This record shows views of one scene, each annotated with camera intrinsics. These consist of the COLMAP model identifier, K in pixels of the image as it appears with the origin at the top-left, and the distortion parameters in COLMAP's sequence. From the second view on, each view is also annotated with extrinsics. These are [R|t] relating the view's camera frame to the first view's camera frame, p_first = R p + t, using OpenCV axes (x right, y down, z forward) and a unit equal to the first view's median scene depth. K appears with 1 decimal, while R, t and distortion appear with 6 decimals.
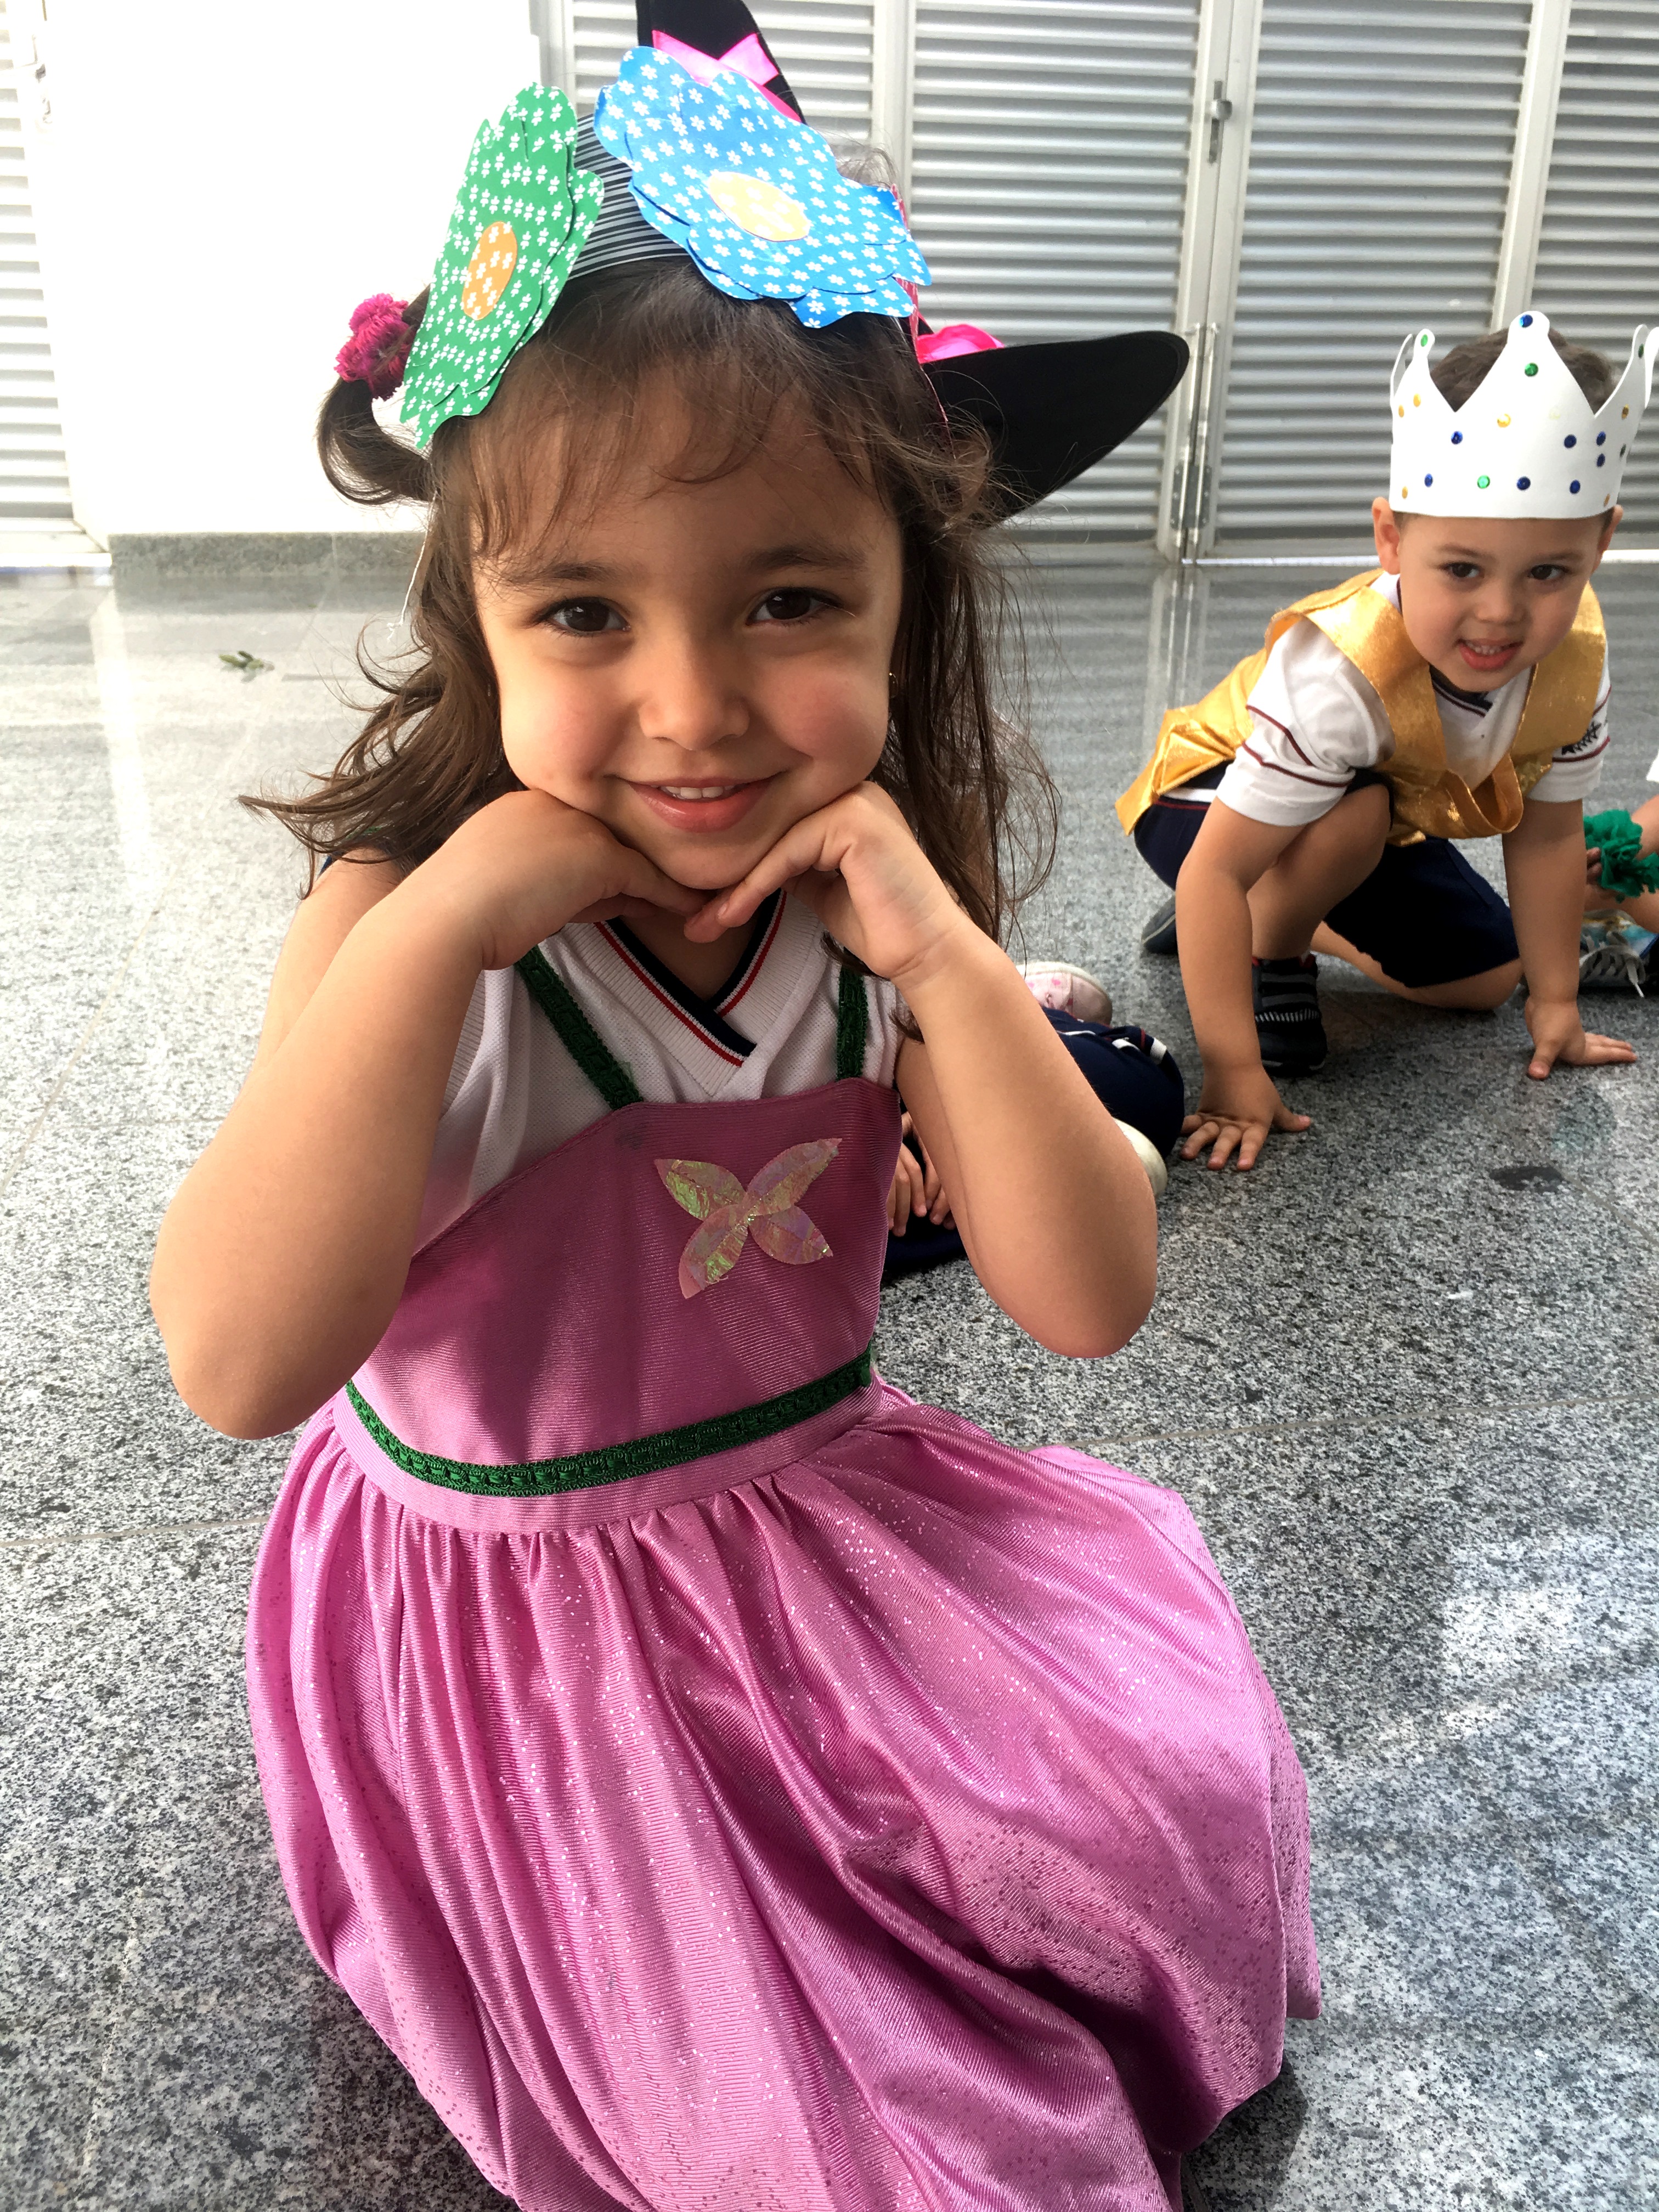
lens RADIAL K [[1917.3, 0, 826.9], [0, 1917.3, 1096.3], [0, 0, 1]] dist [0.073364, -0.113421]
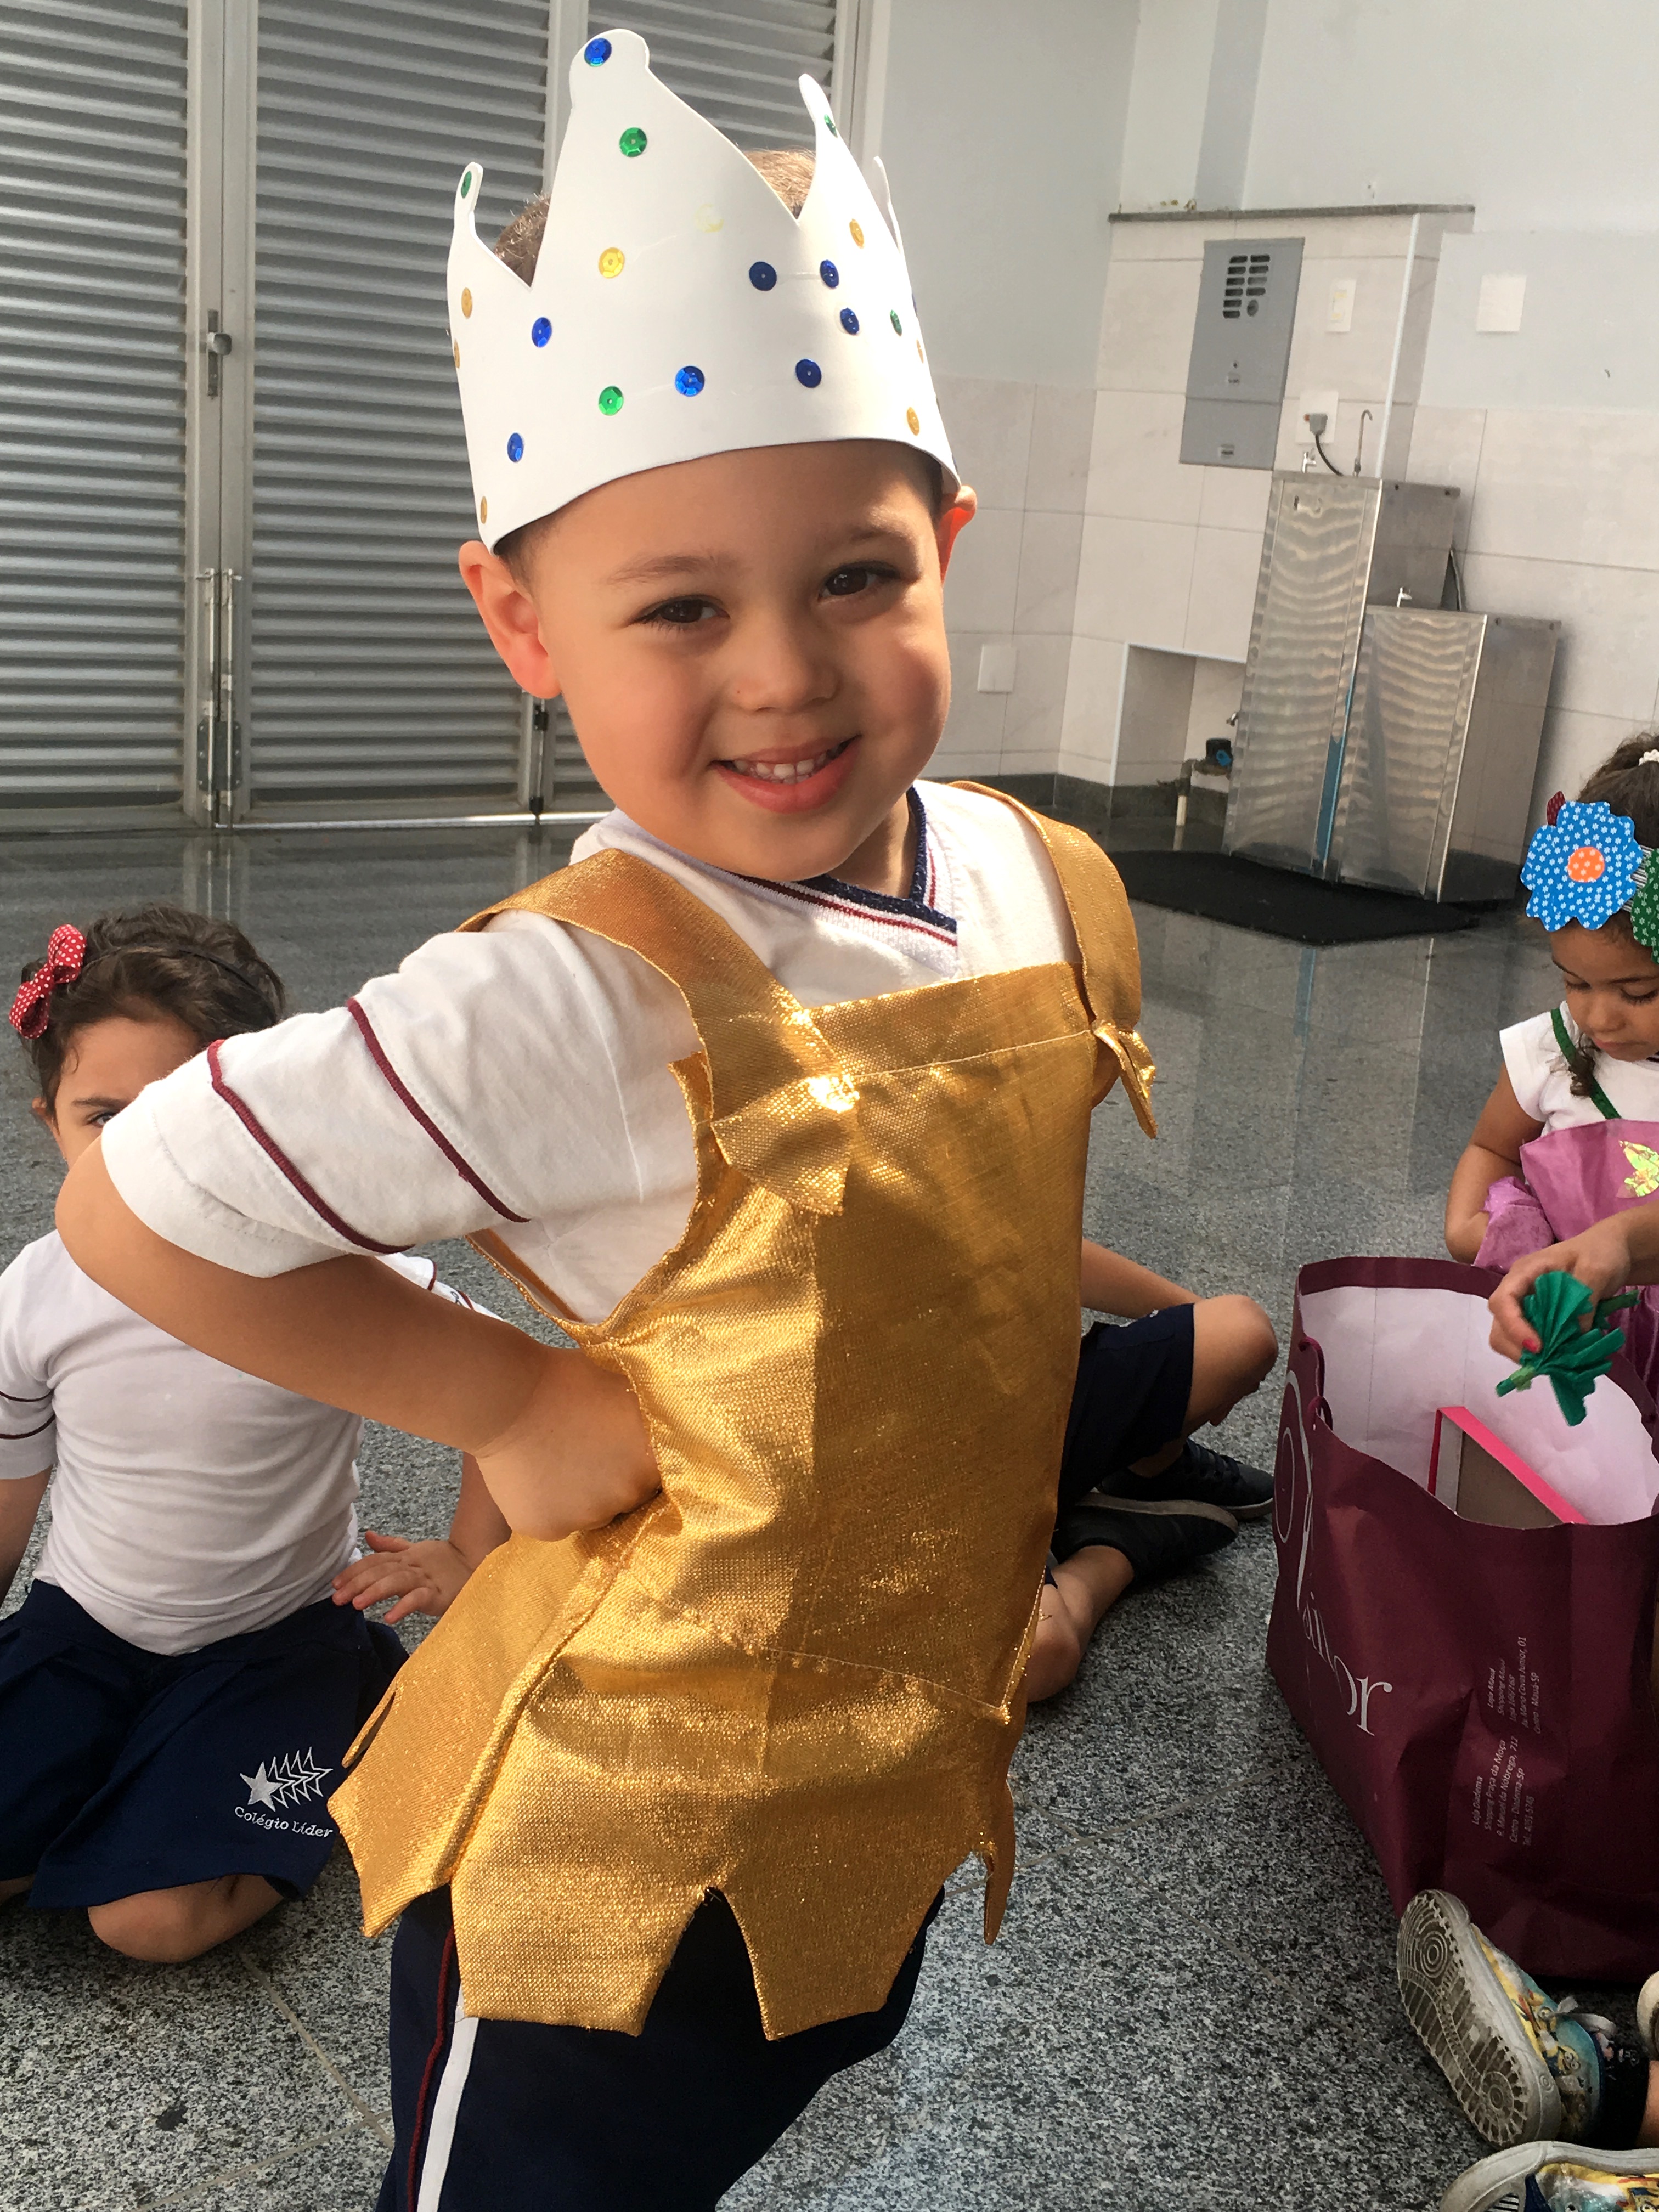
lens RADIAL K [[2418.4, 0, 837.7], [0, 2418.4, 1109.8], [0, 0, 1]] dist [0.048136, 0.000000]
pose [[0.892935, -0.068888, 0.444883, -0.064414], [0.109045, 0.991891, -0.065276, -0.055438], [-0.436779, 0.106799, 0.893207, -0.083765]]
